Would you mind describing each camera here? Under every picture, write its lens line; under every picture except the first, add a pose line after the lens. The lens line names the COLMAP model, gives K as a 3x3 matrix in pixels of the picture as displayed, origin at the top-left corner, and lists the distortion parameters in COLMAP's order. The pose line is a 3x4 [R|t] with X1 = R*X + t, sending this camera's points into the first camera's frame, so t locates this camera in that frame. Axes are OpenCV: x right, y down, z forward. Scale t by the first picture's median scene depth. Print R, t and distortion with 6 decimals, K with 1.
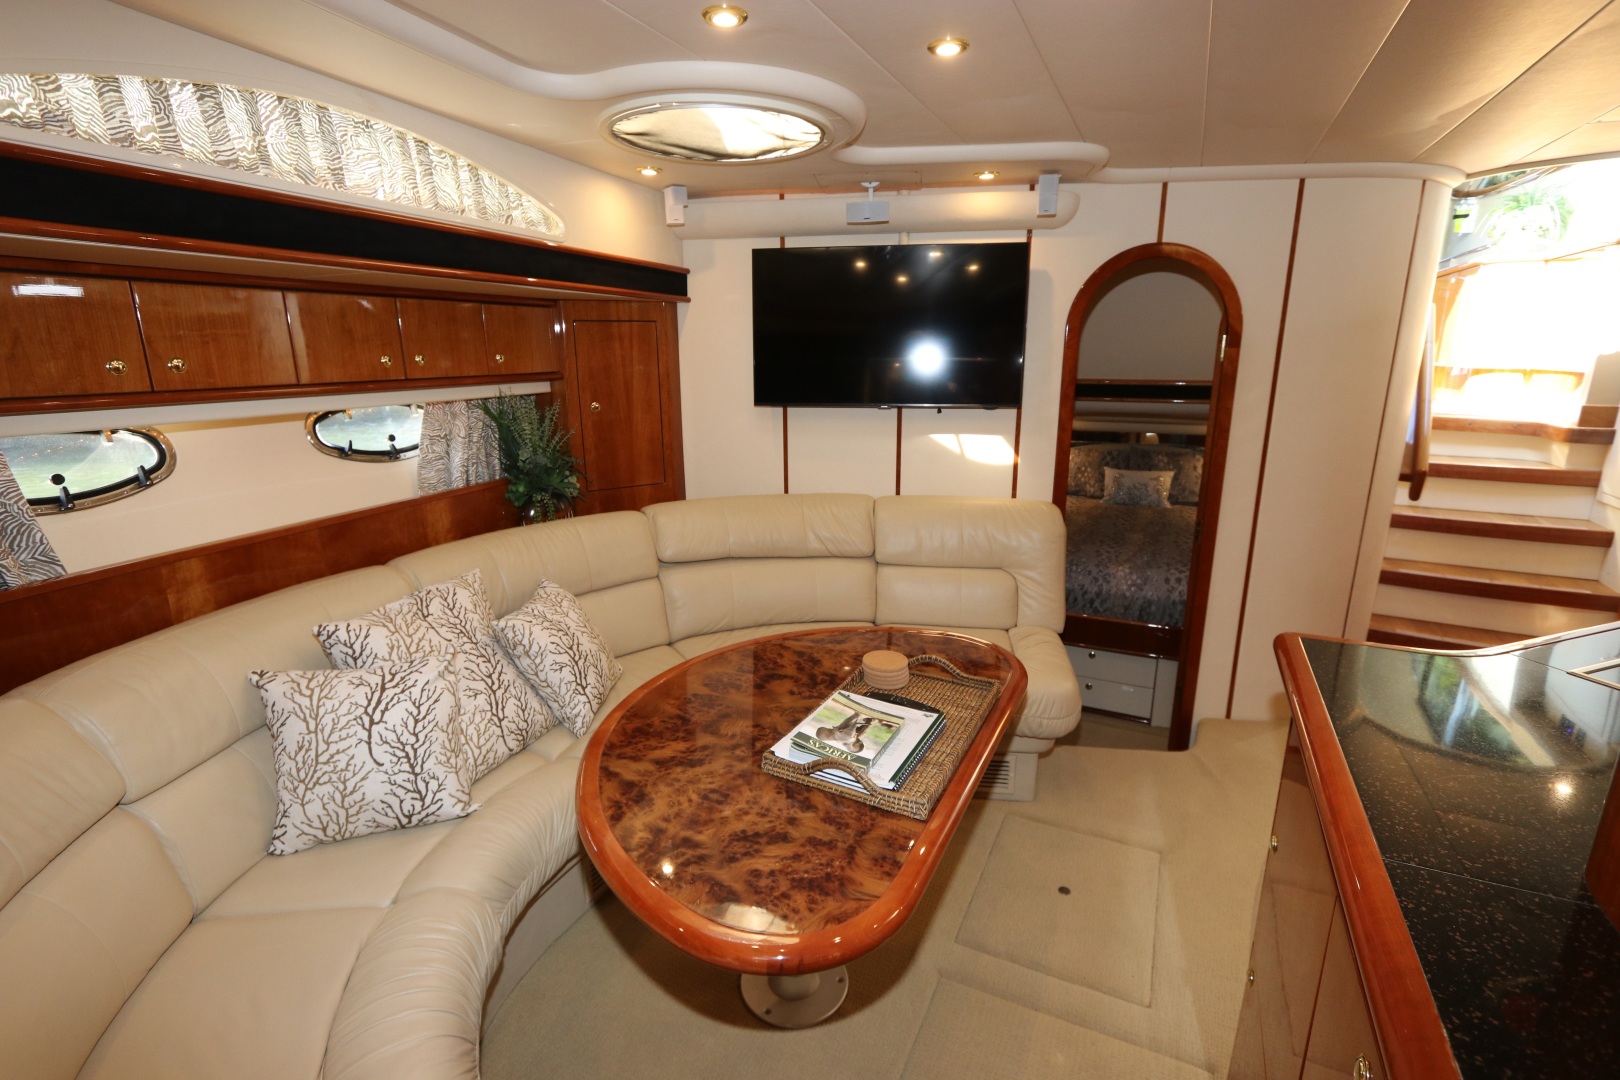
lens RADIAL K [[759.0, 0, 820.1], [0, 759.0, 551.4], [0, 0, 1]] dist [-0.009767, -0.000245]
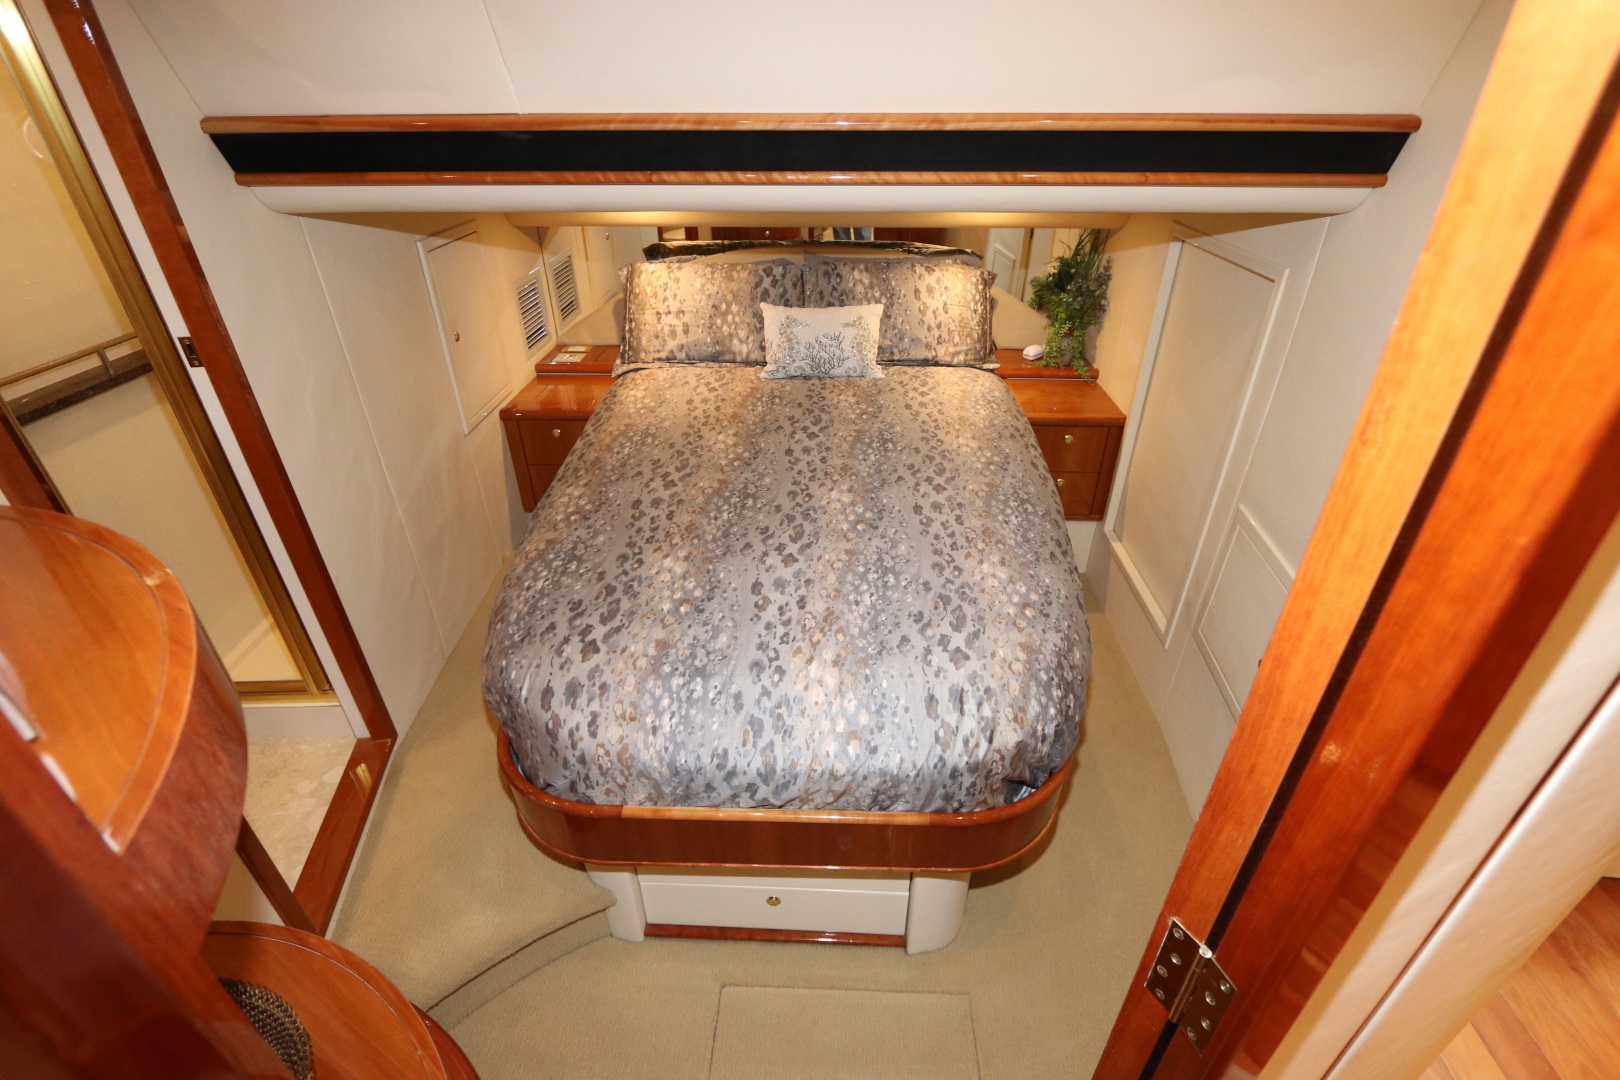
lens RADIAL K [[759.0, 0, 820.1], [0, 759.0, 551.4], [0, 0, 1]] dist [-0.009767, -0.000245]
pose [[0.917294, -0.206678, 0.340376, 0.210627], [0.097669, 0.945426, 0.310855, -0.113780], [-0.386047, -0.251901, 0.887420, 0.505052]]
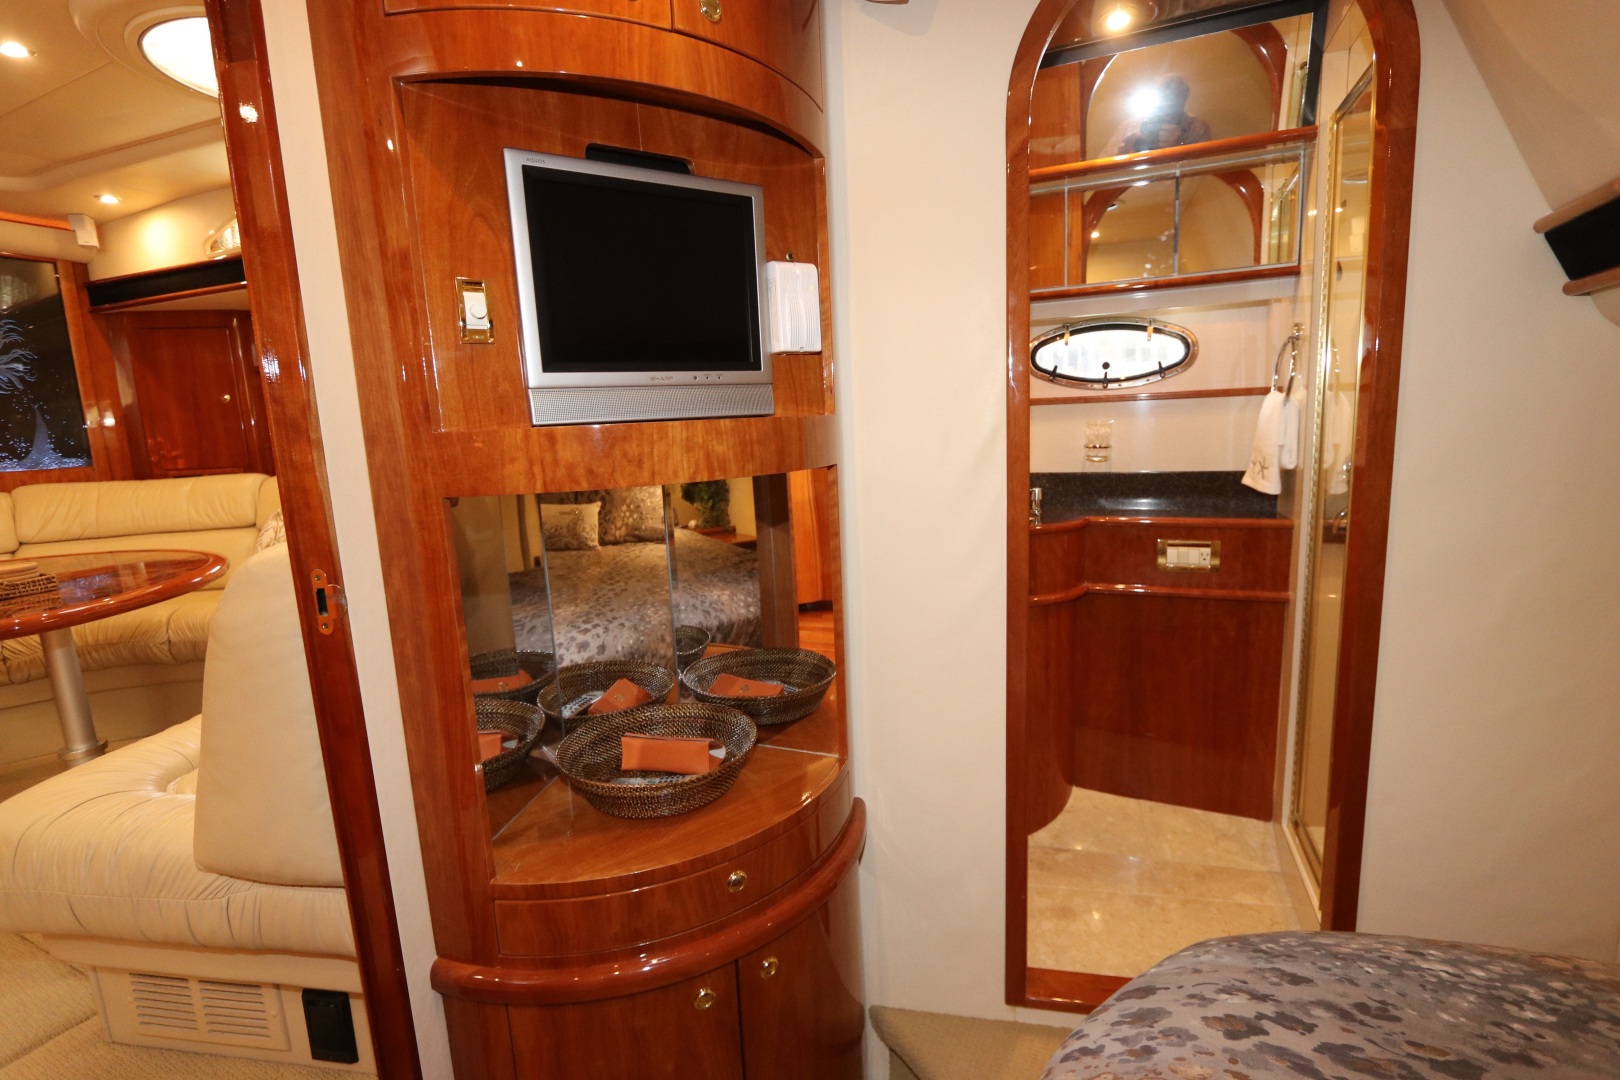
lens RADIAL K [[759.0, 0, 820.1], [0, 759.0, 551.4], [0, 0, 1]] dist [-0.009767, -0.000245]
pose [[-0.017217, 0.168947, -0.985475, 0.358420], [-0.212080, 0.962576, 0.168727, -0.098816], [0.977101, 0.211904, 0.019257, 0.679589]]
